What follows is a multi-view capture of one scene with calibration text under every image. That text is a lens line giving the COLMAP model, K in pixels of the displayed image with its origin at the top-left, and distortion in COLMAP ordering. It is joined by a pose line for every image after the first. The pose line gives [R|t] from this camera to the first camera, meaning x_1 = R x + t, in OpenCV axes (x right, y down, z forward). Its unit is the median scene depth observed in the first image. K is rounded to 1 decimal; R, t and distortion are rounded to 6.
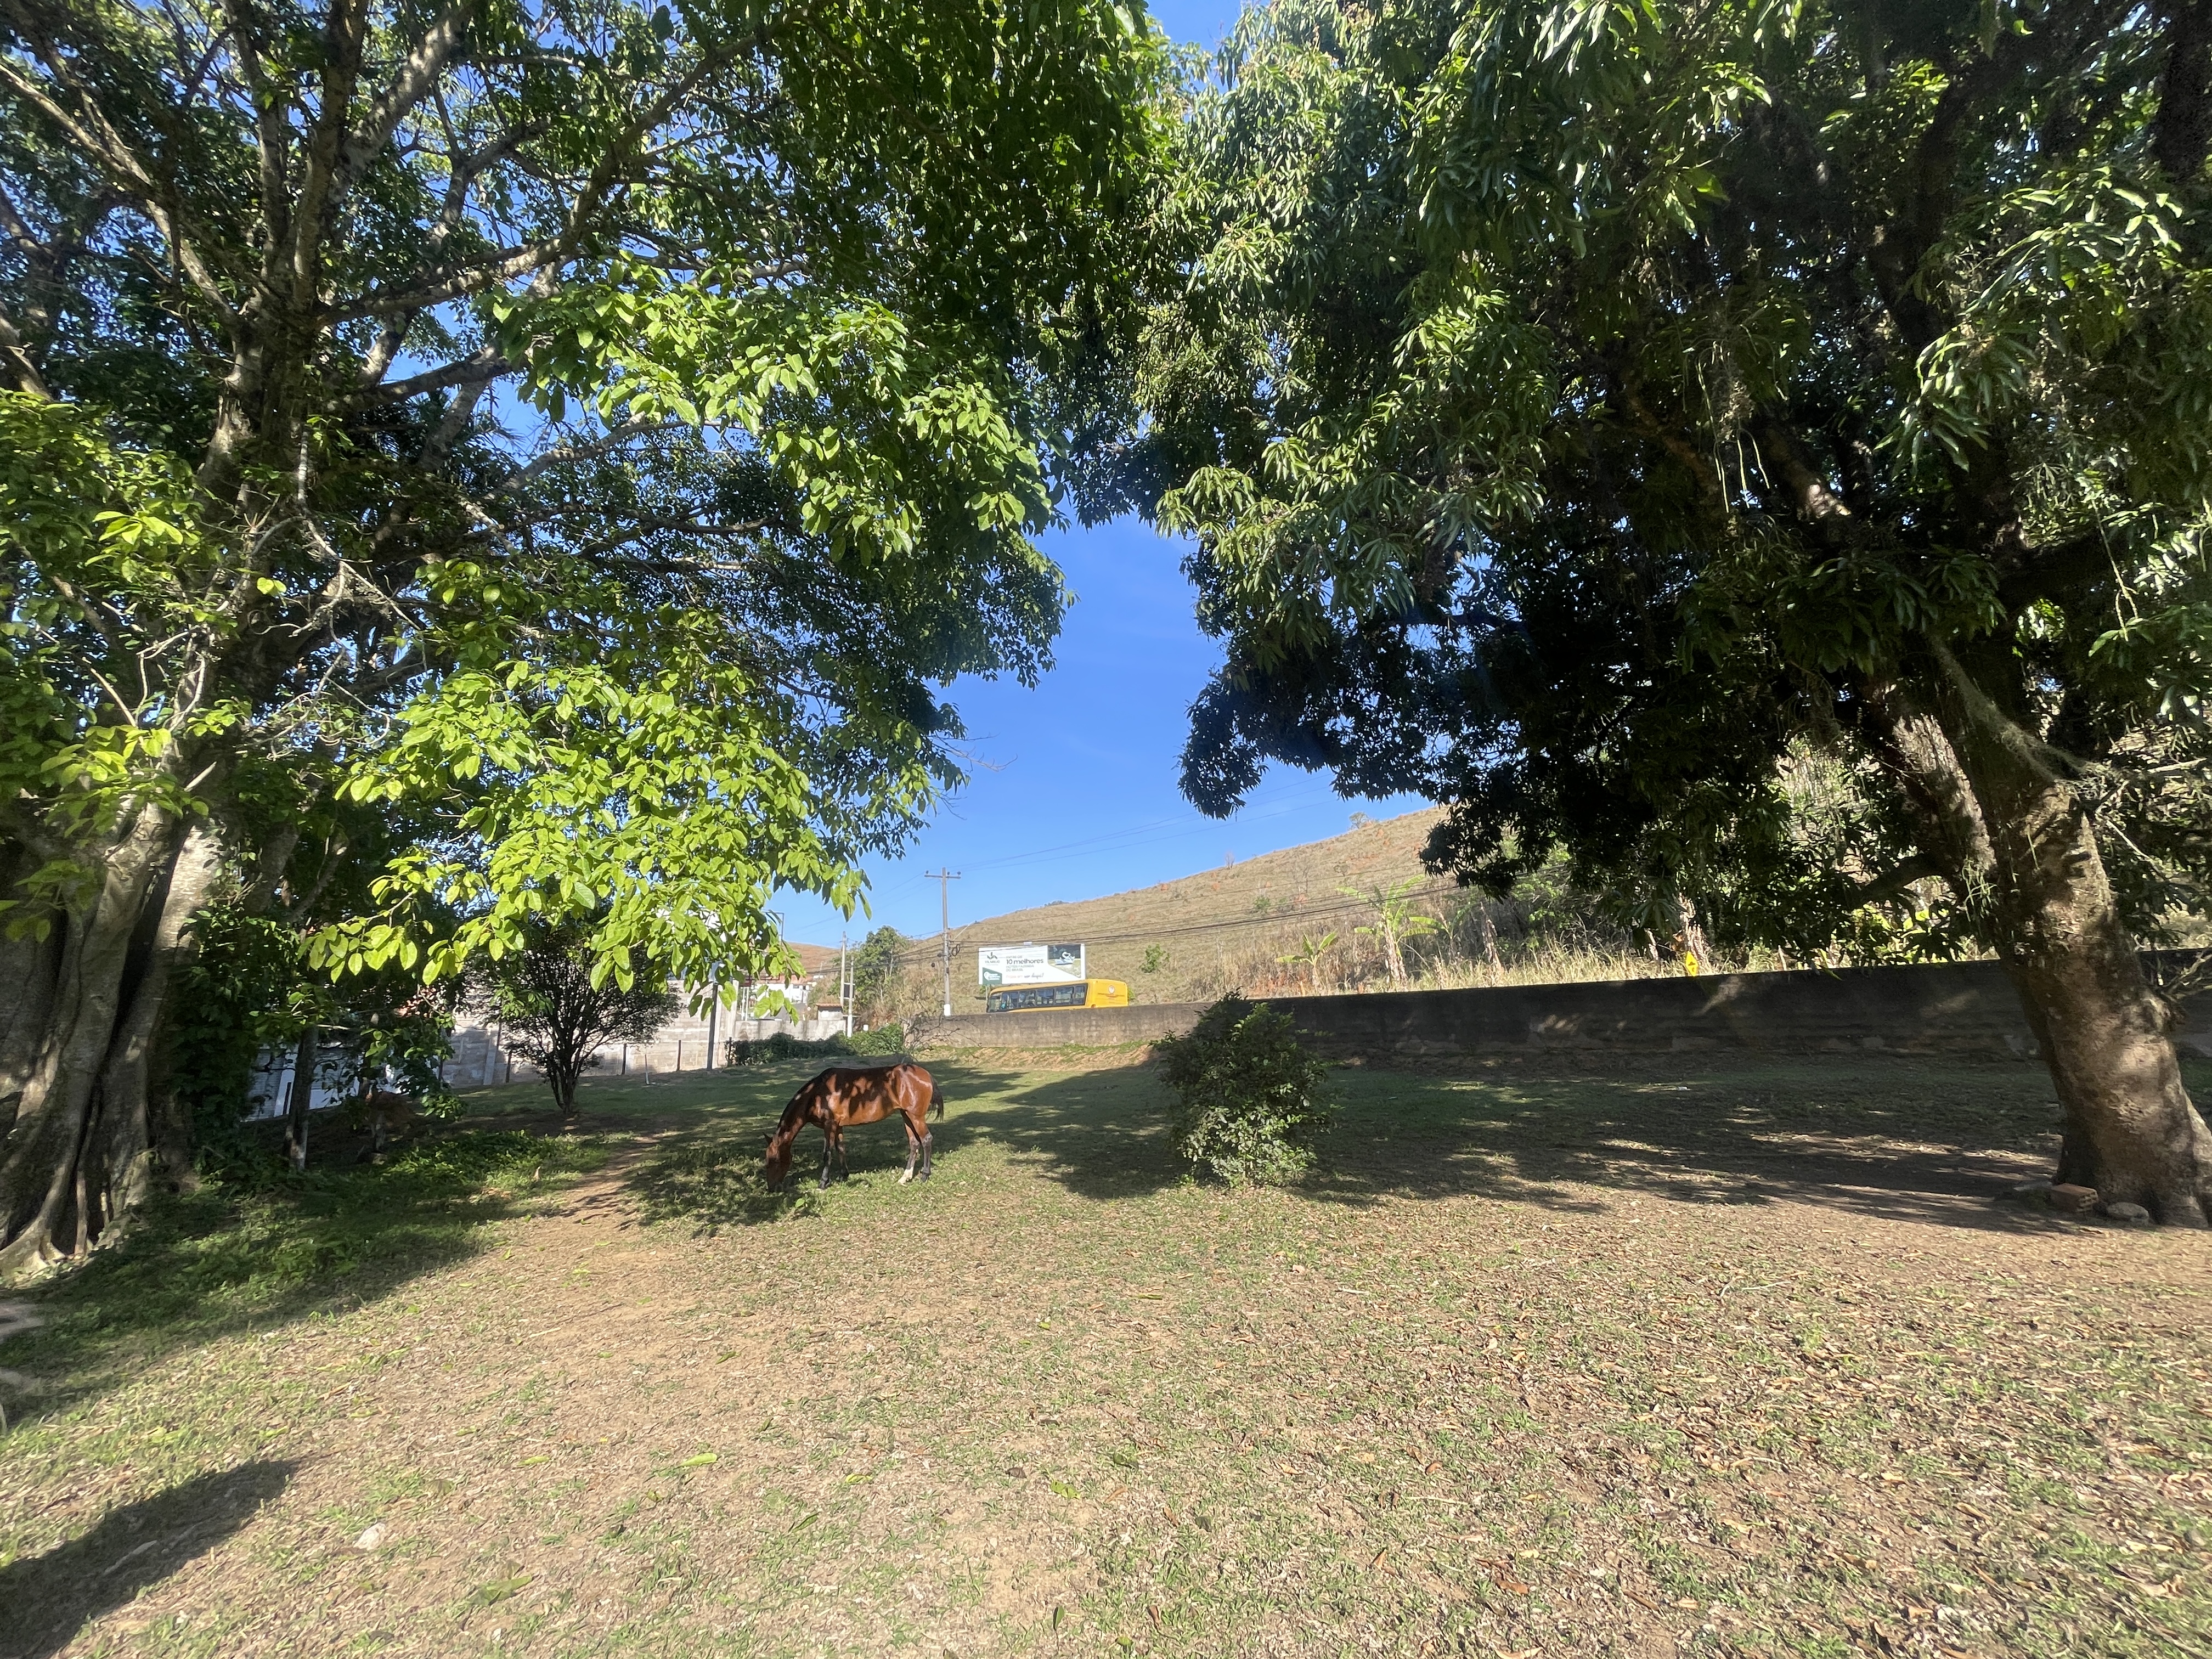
lens RADIAL K [[889.0, 0, 1081.2], [0, 889.0, 835.0], [0, 0, 1]] dist [-0.000610, -0.001018]
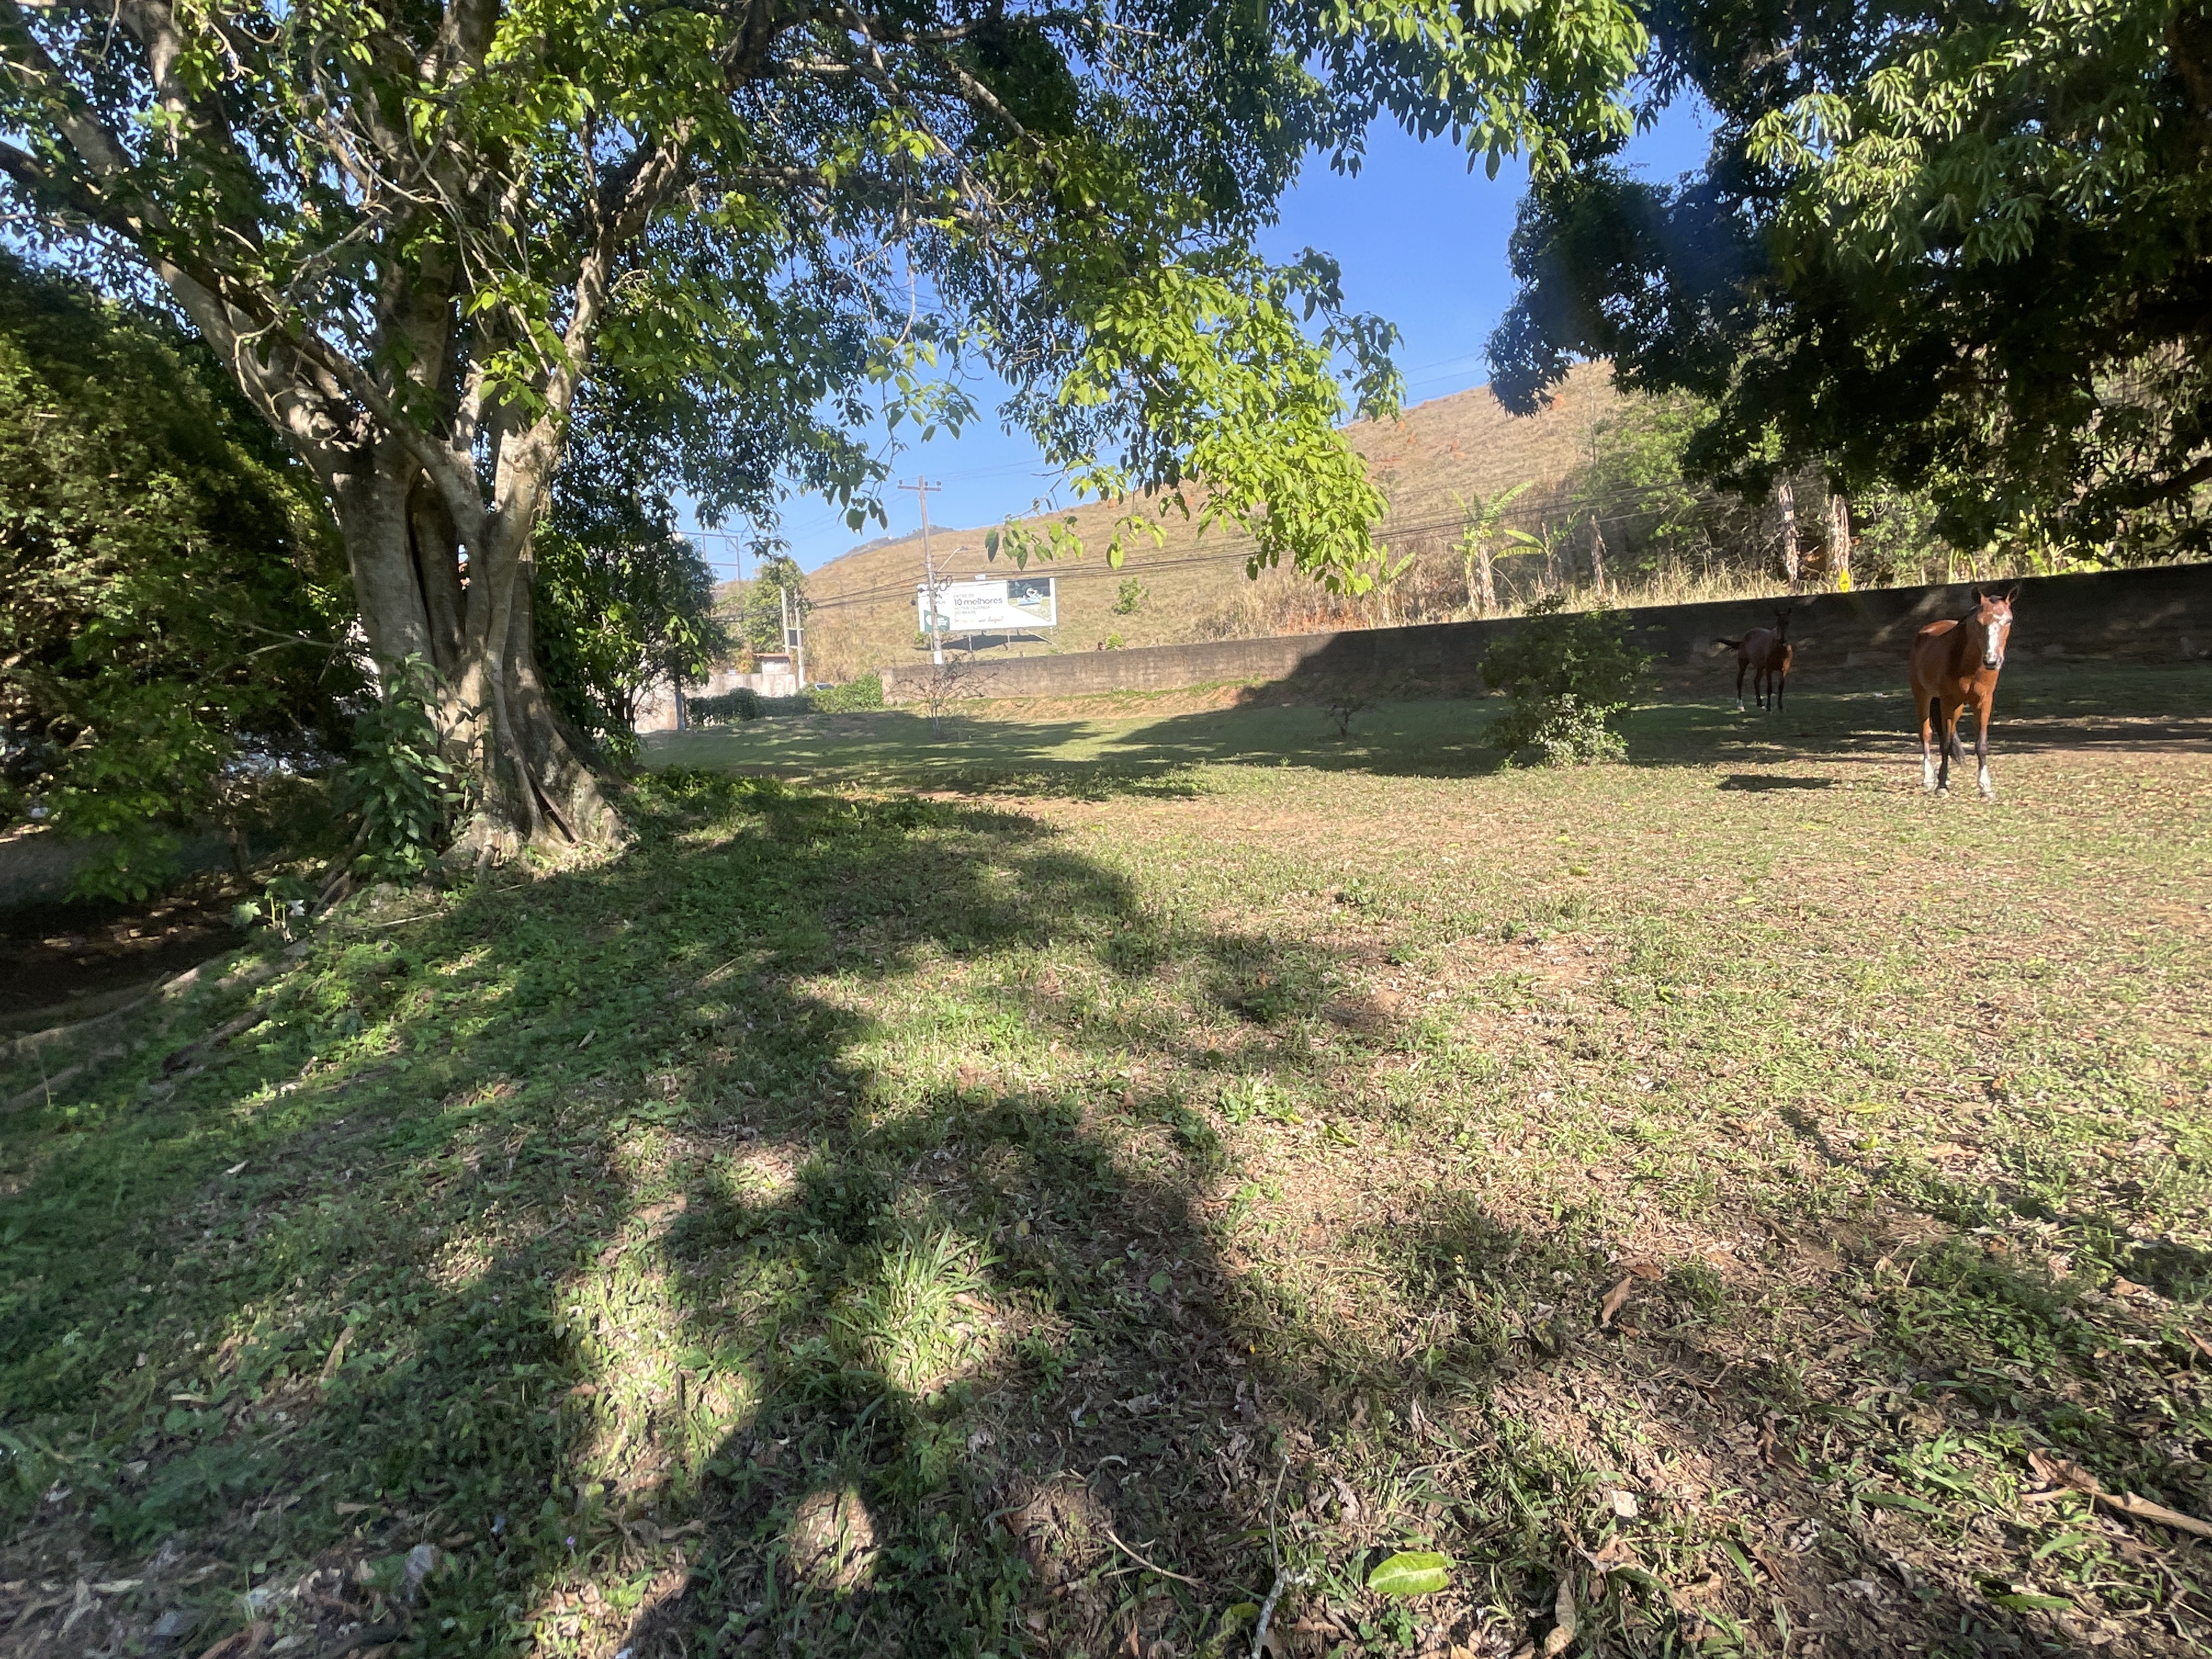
lens RADIAL K [[1163.0, 0, 1126.2], [0, 1163.0, 849.5], [0, 0, 1]] dist [0.002202, 0.000184]
pose [[0.990852, -0.044166, 0.127524, -0.267067], [-0.001910, 0.940250, 0.340478, -0.003984], [-0.134942, -0.337607, 0.931564, -0.161148]]
